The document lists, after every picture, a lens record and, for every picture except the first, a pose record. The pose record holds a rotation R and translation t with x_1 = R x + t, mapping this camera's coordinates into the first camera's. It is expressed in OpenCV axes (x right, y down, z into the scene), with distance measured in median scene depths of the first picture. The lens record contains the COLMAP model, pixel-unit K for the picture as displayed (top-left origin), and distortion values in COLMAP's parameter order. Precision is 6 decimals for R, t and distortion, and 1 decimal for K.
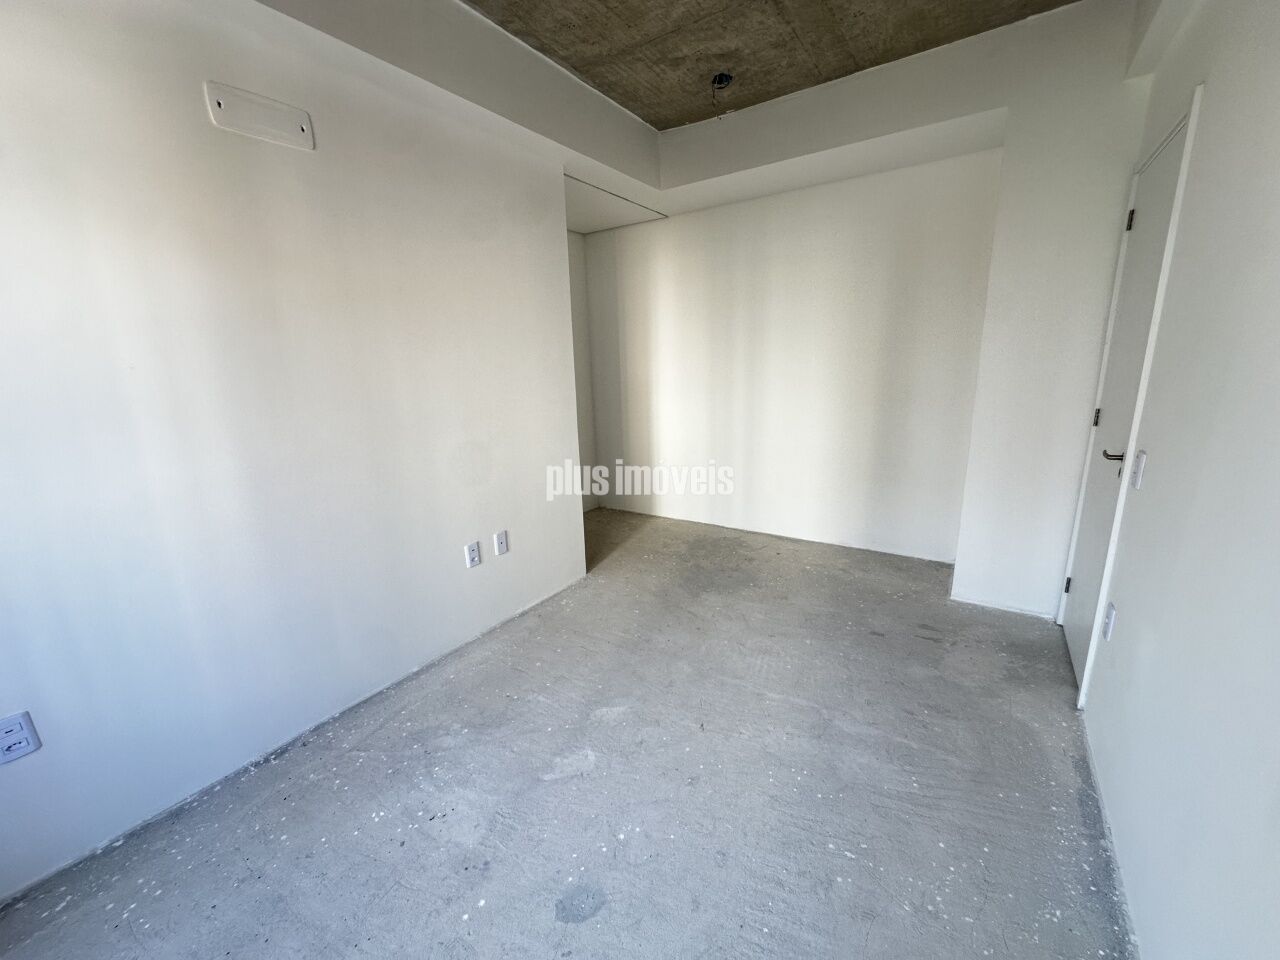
lens RADIAL K [[510.0, 0, 638.5], [0, 510.0, 479.3], [0, 0, 1]] dist [-0.001968, 0.000161]
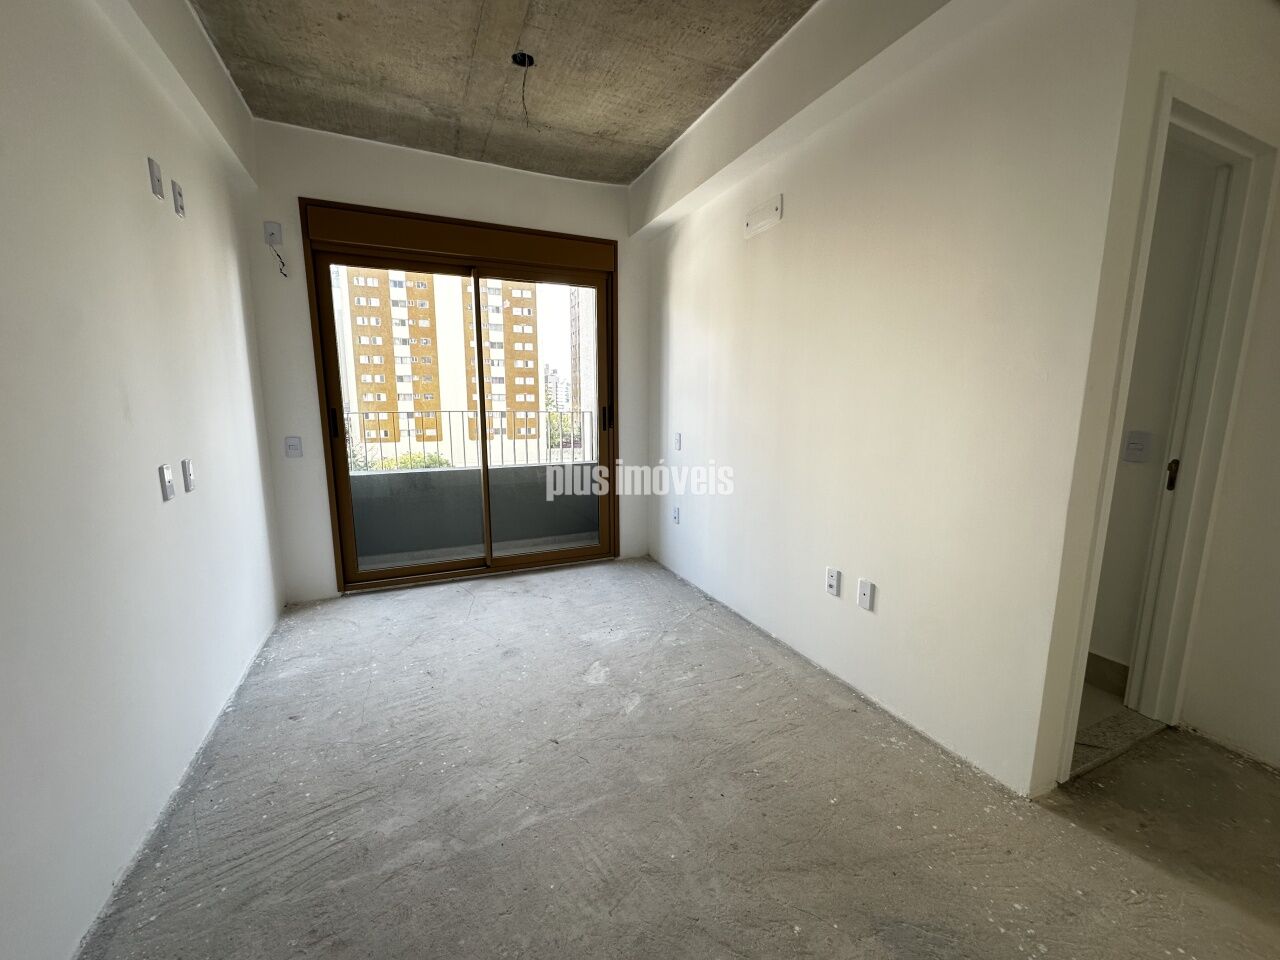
lens RADIAL K [[510.0, 0, 640.2], [0, 510.0, 479.8], [0, 0, 1]] dist [-0.001968, 0.000161]
pose [[-0.527529, 0.161510, -0.834043, 0.699208], [-0.177880, 0.939000, 0.294344, -0.272524], [0.830705, 0.303635, -0.466620, 1.302998]]
